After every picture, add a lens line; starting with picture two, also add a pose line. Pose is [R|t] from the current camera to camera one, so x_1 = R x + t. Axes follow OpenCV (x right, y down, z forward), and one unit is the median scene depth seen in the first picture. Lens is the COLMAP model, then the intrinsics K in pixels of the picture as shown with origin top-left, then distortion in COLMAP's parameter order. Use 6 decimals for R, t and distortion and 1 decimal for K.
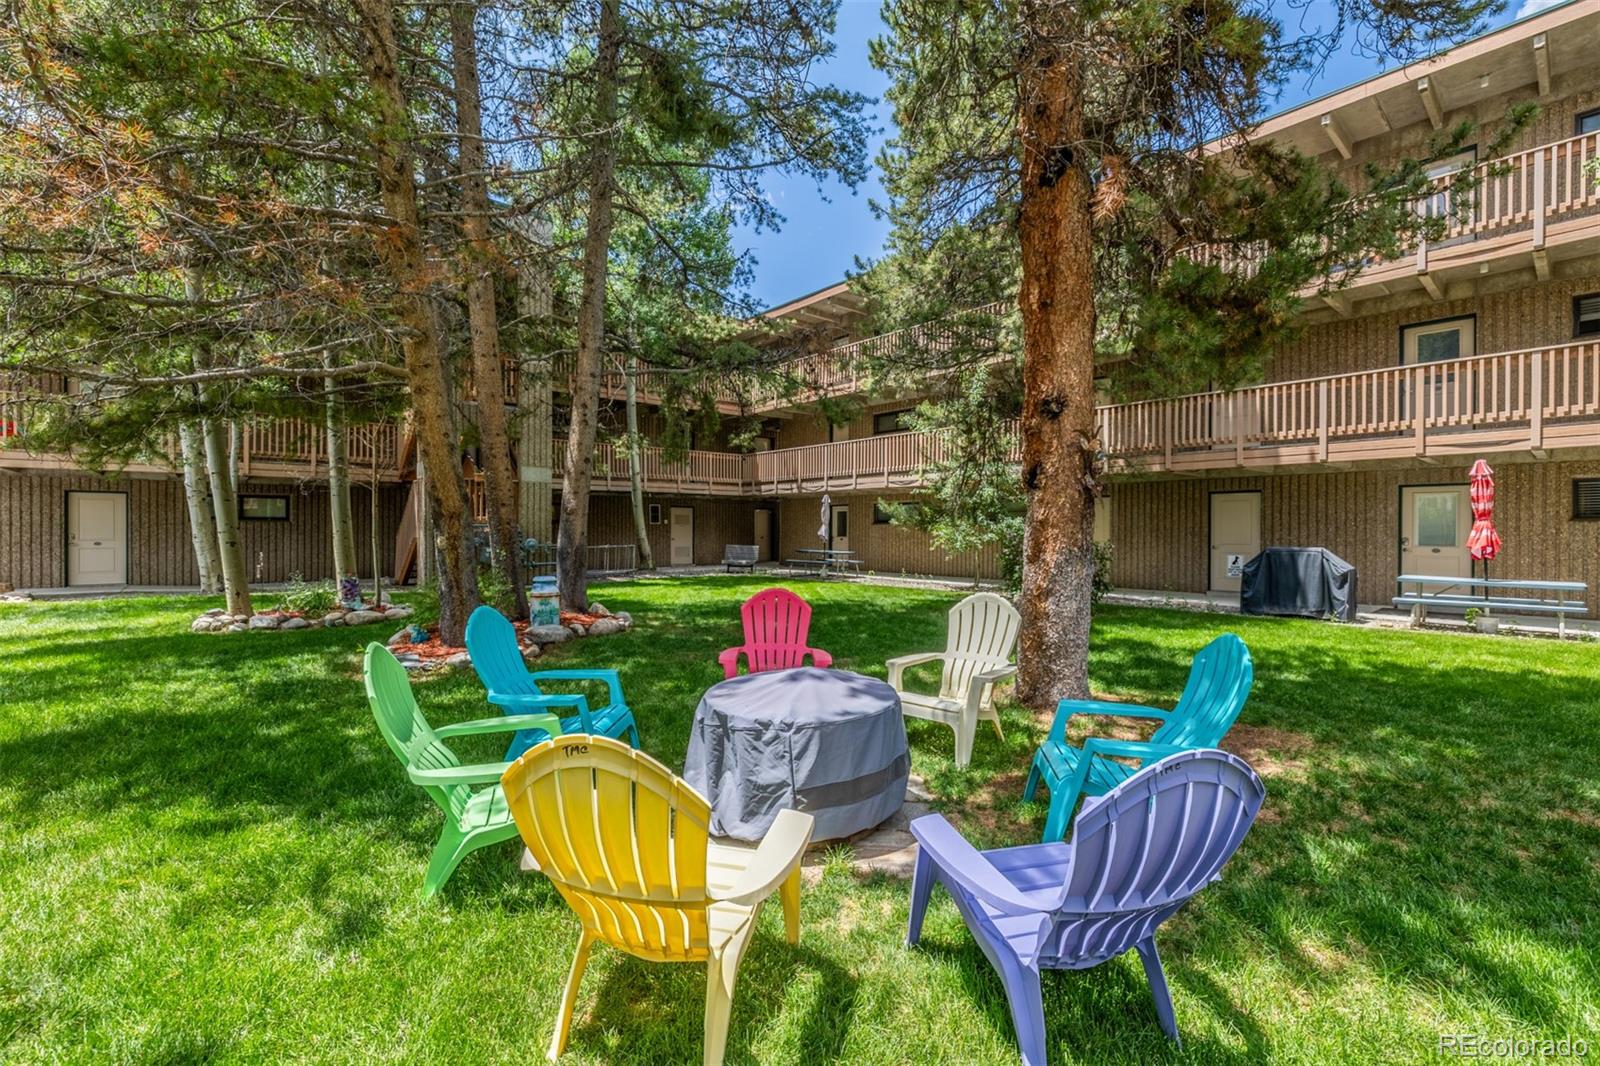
lens RADIAL K [[683.2, 0, 800.0], [0, 683.2, 533.0], [0, 0, 1]] dist [0.000328, -0.000014]
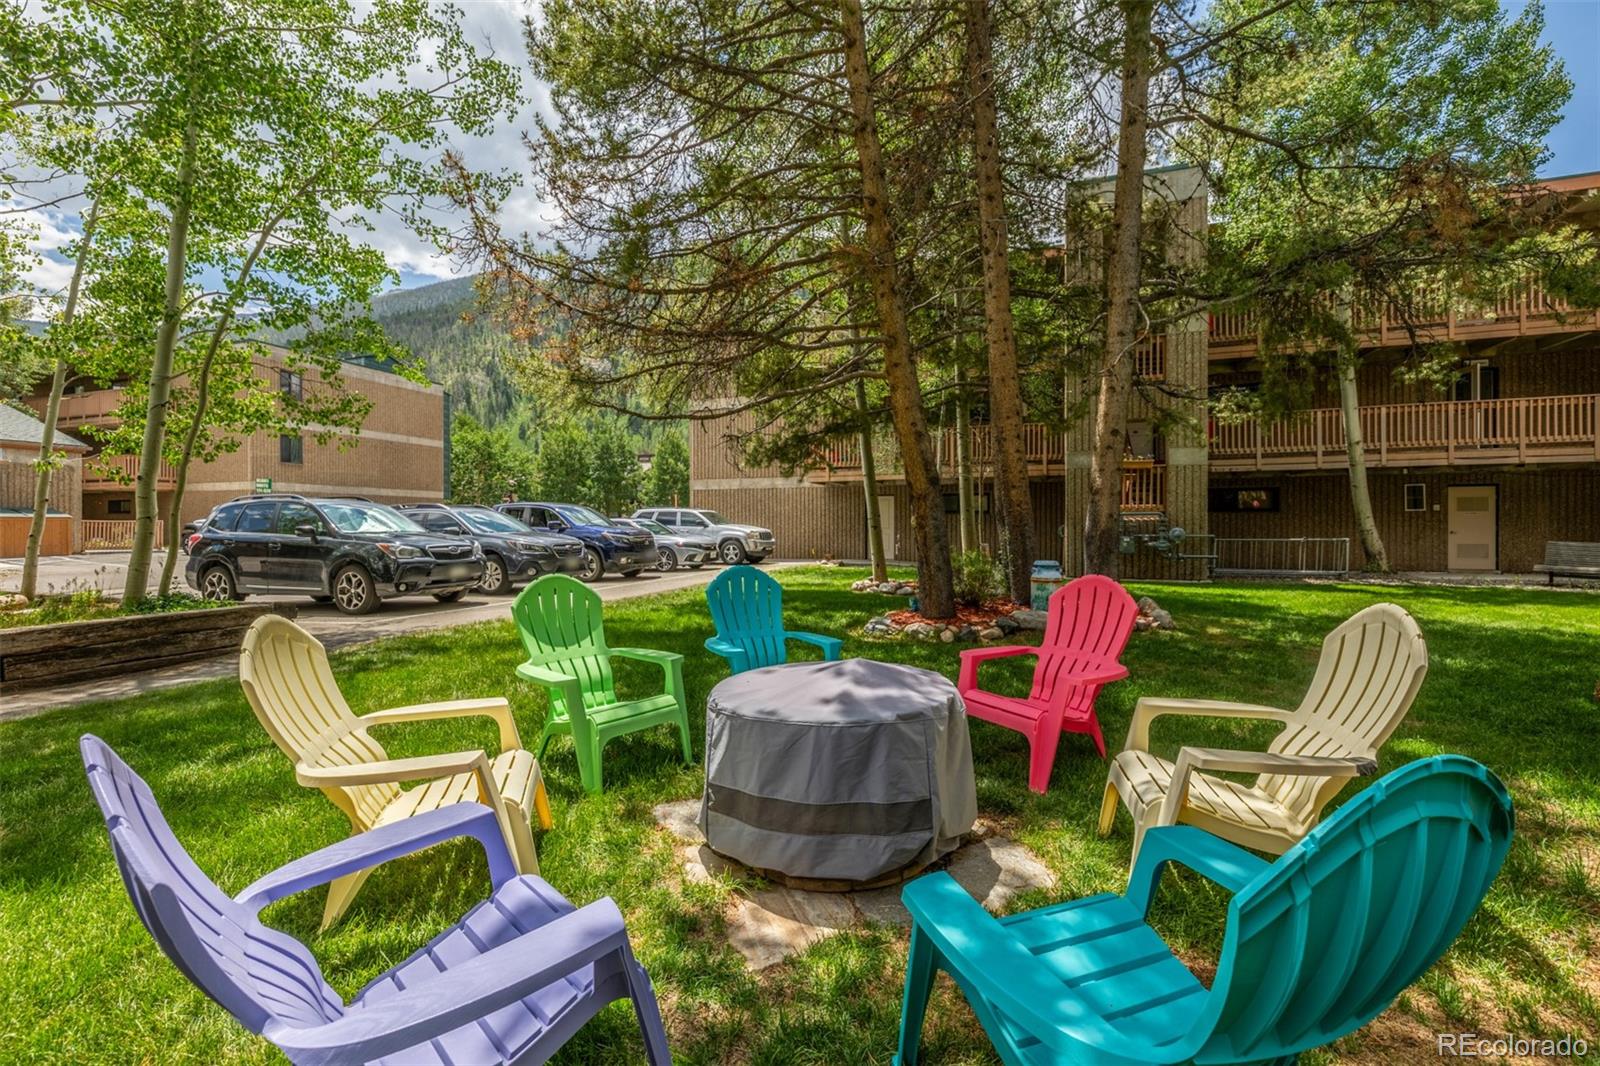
lens RADIAL K [[676.8, 0, 790.9], [0, 676.8, 525.0], [0, 0, 1]] dist [0.001238, 0.000424]
pose [[0.486175, -0.002911, -0.873856, 0.165373], [-0.003030, 0.999983, -0.005017, 0.012346], [0.873856, 0.005087, 0.486158, 0.144601]]
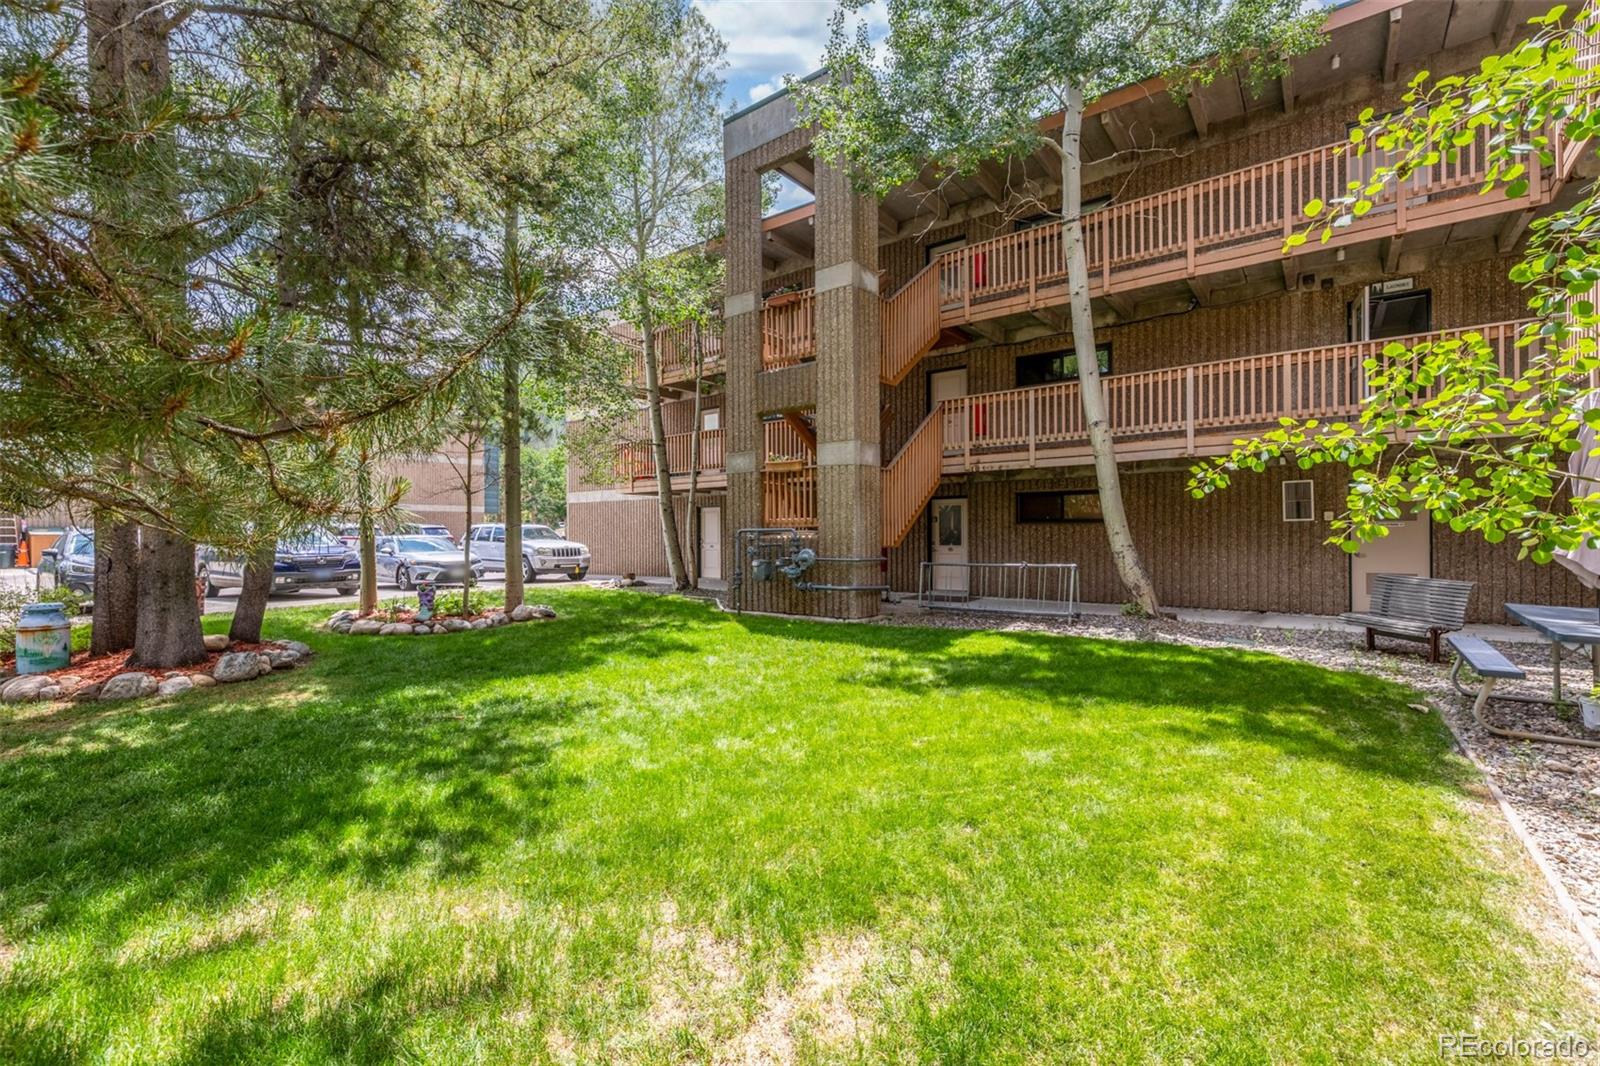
lens RADIAL K [[676.8, 0, 790.9], [0, 676.8, 525.0], [0, 0, 1]] dist [0.001238, 0.000424]
pose [[0.149240, 0.024547, -0.988496, 0.376622], [0.019796, 0.999417, 0.027807, -0.055439], [0.988603, -0.023718, 0.148667, 1.122982]]
